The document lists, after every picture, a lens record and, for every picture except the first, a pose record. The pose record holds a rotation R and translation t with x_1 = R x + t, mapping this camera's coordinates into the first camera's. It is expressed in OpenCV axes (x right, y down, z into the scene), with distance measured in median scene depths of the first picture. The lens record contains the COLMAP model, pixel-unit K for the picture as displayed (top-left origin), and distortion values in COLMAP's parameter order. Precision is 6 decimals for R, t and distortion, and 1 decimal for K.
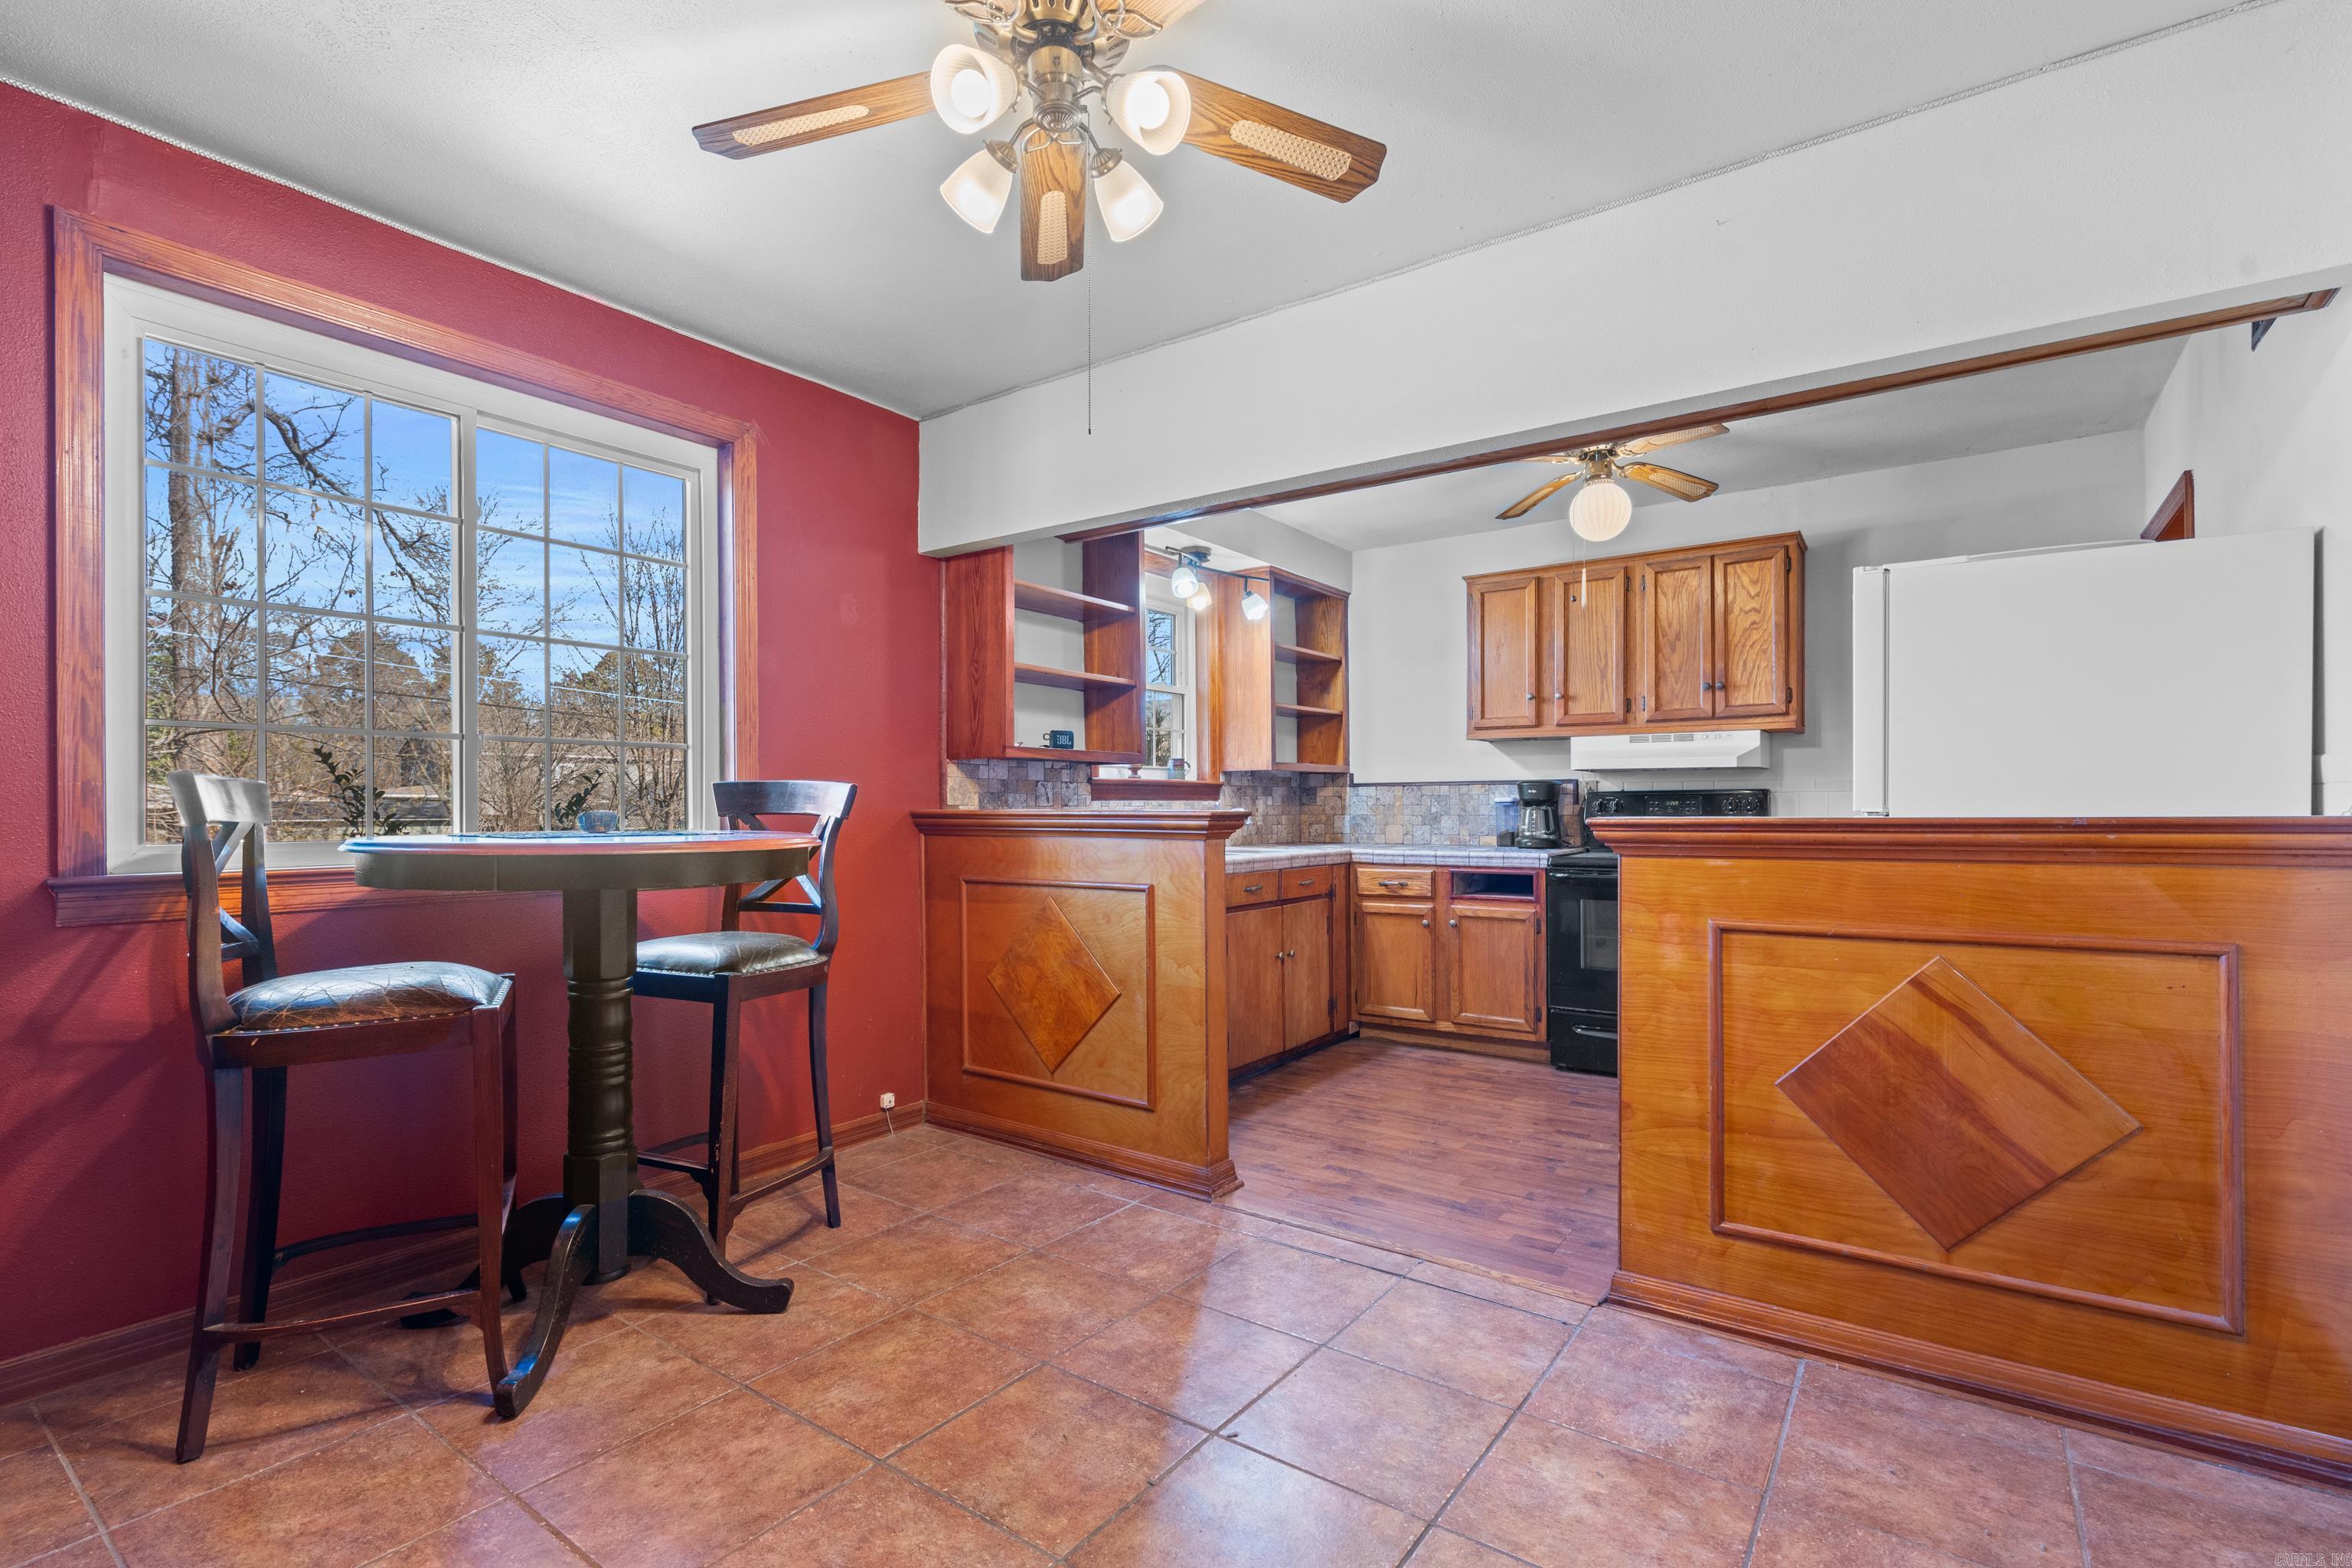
lens RADIAL K [[1073.6, 0, 1177.9], [0, 1073.6, 795.8], [0, 0, 1]] dist [0.000139, 0.000033]
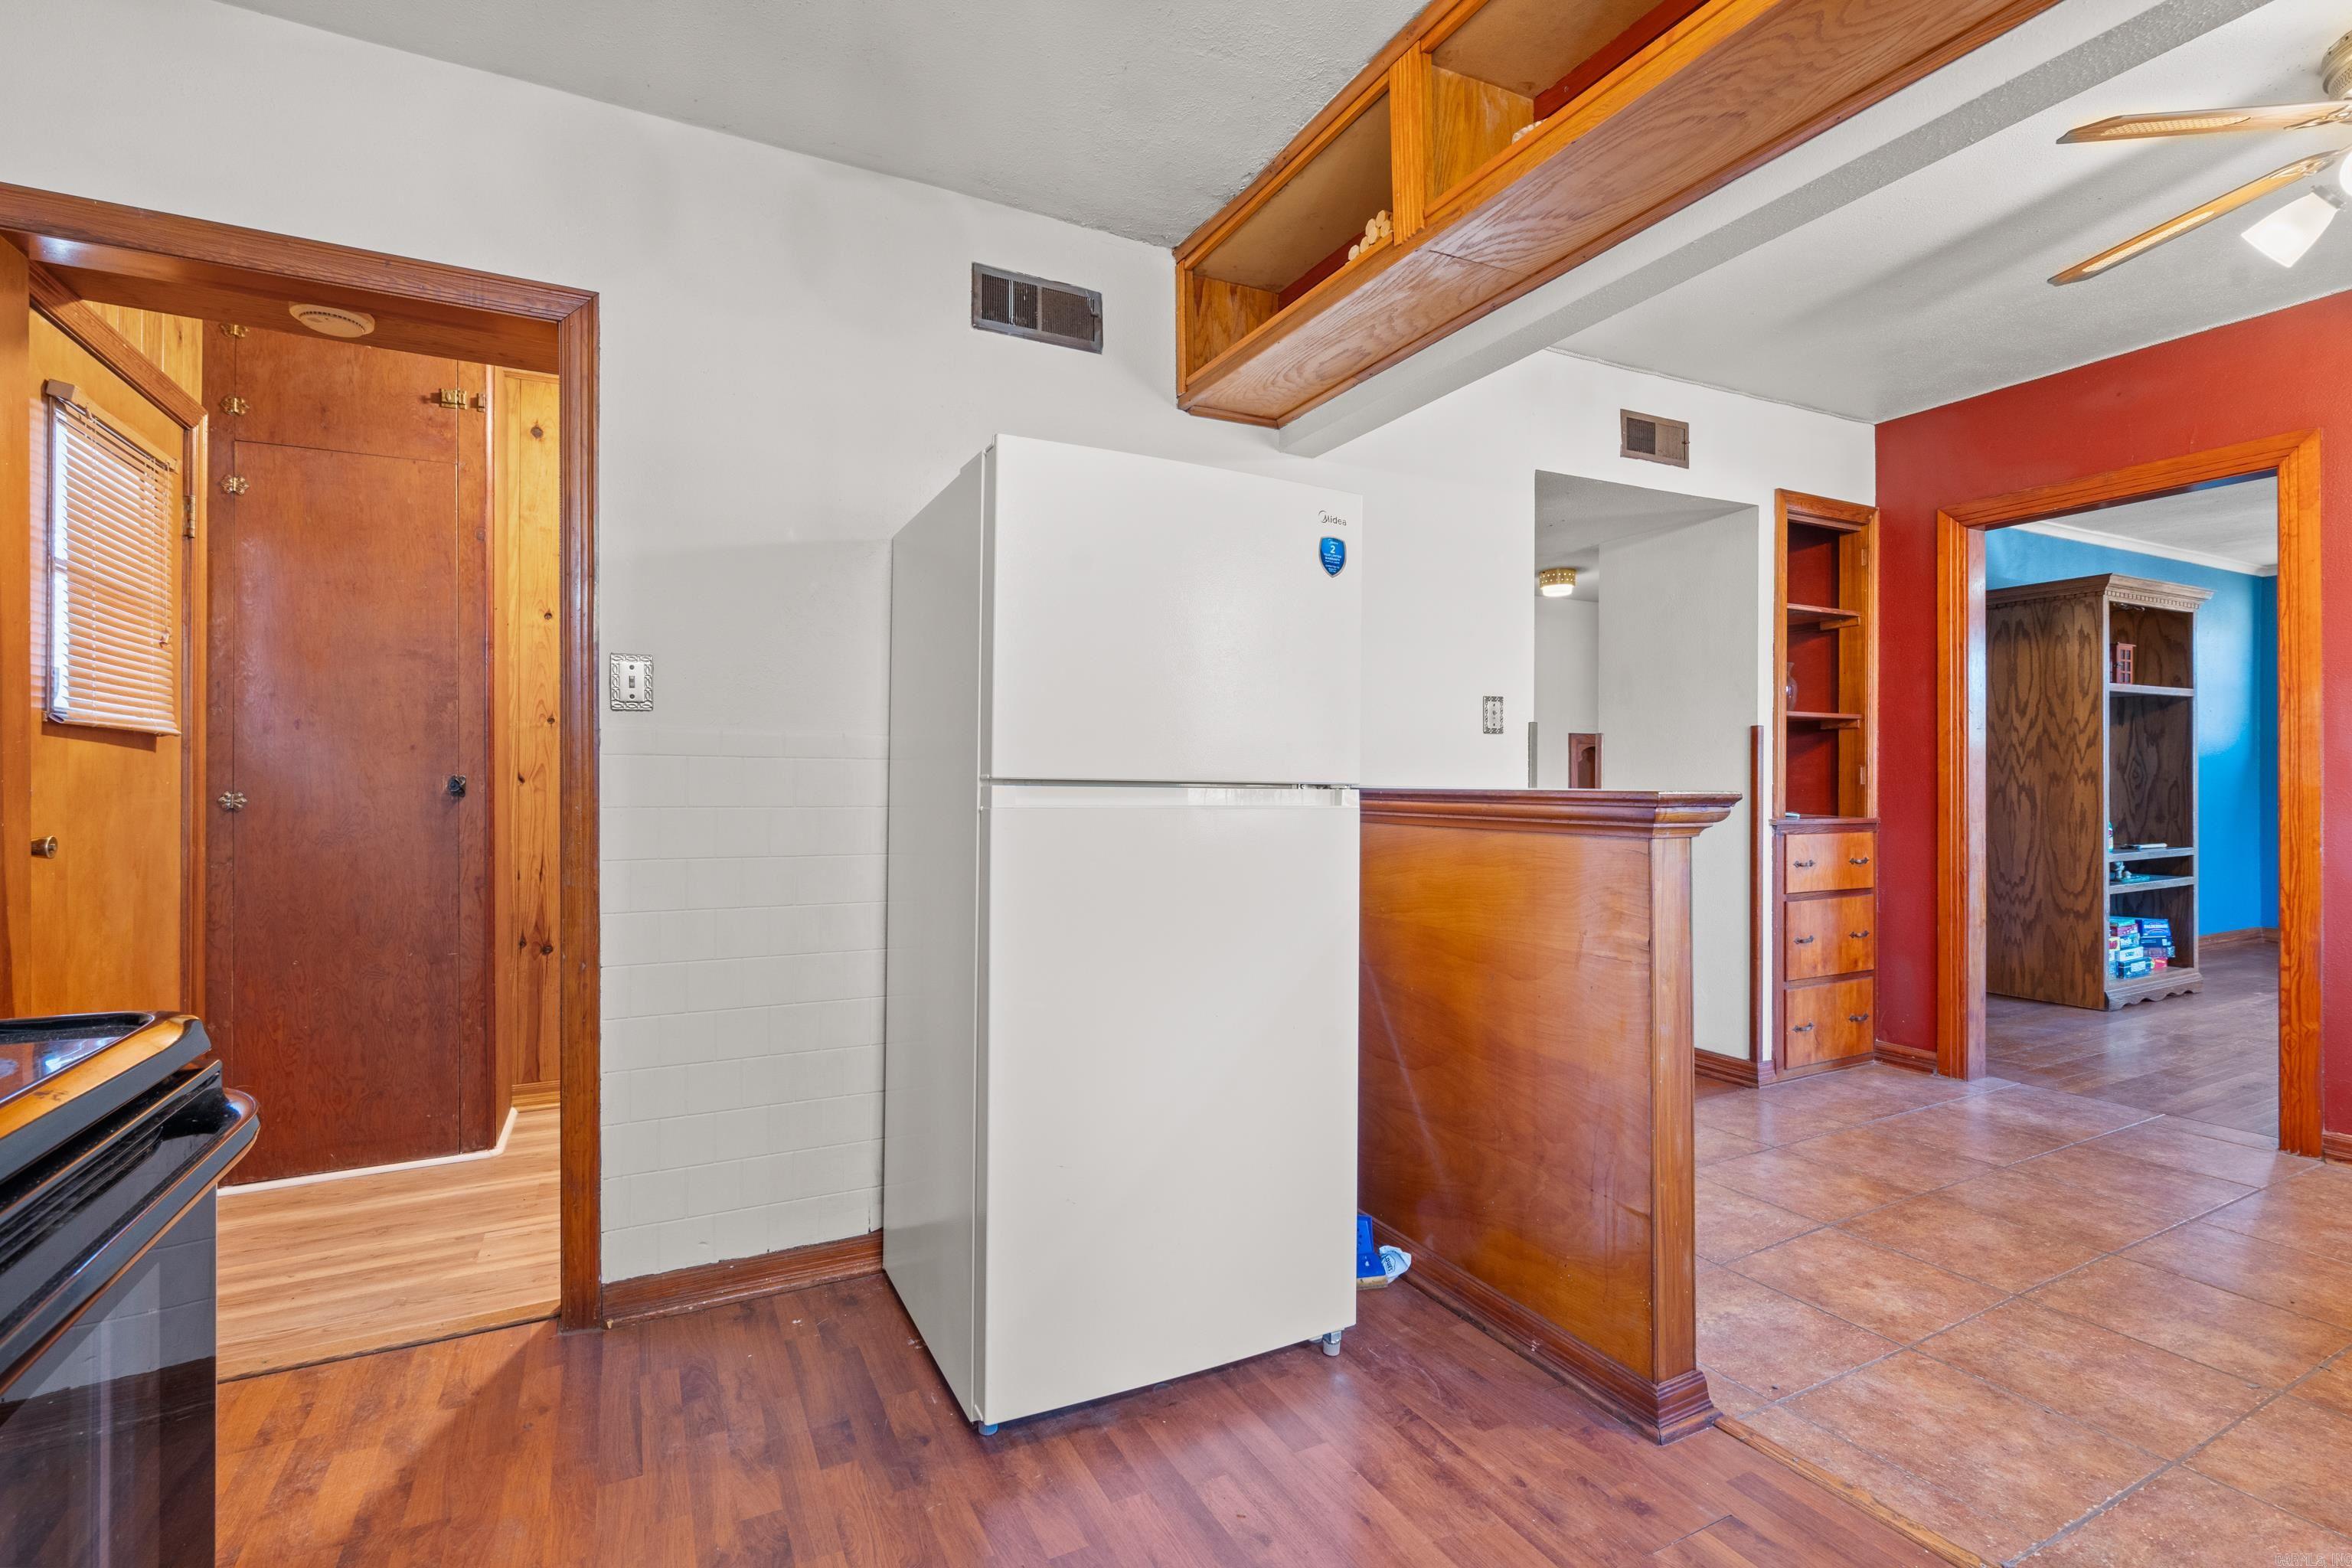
lens RADIAL K [[1073.6, 0, 1158.7], [0, 1073.6, 787.8], [0, 0, 1]] dist [0.000139, 0.000033]
pose [[-0.885930, 0.006277, 0.463776, 0.471325], [0.003617, 0.999972, -0.006626, 0.024577], [-0.463804, -0.004192, -0.885928, 2.258593]]
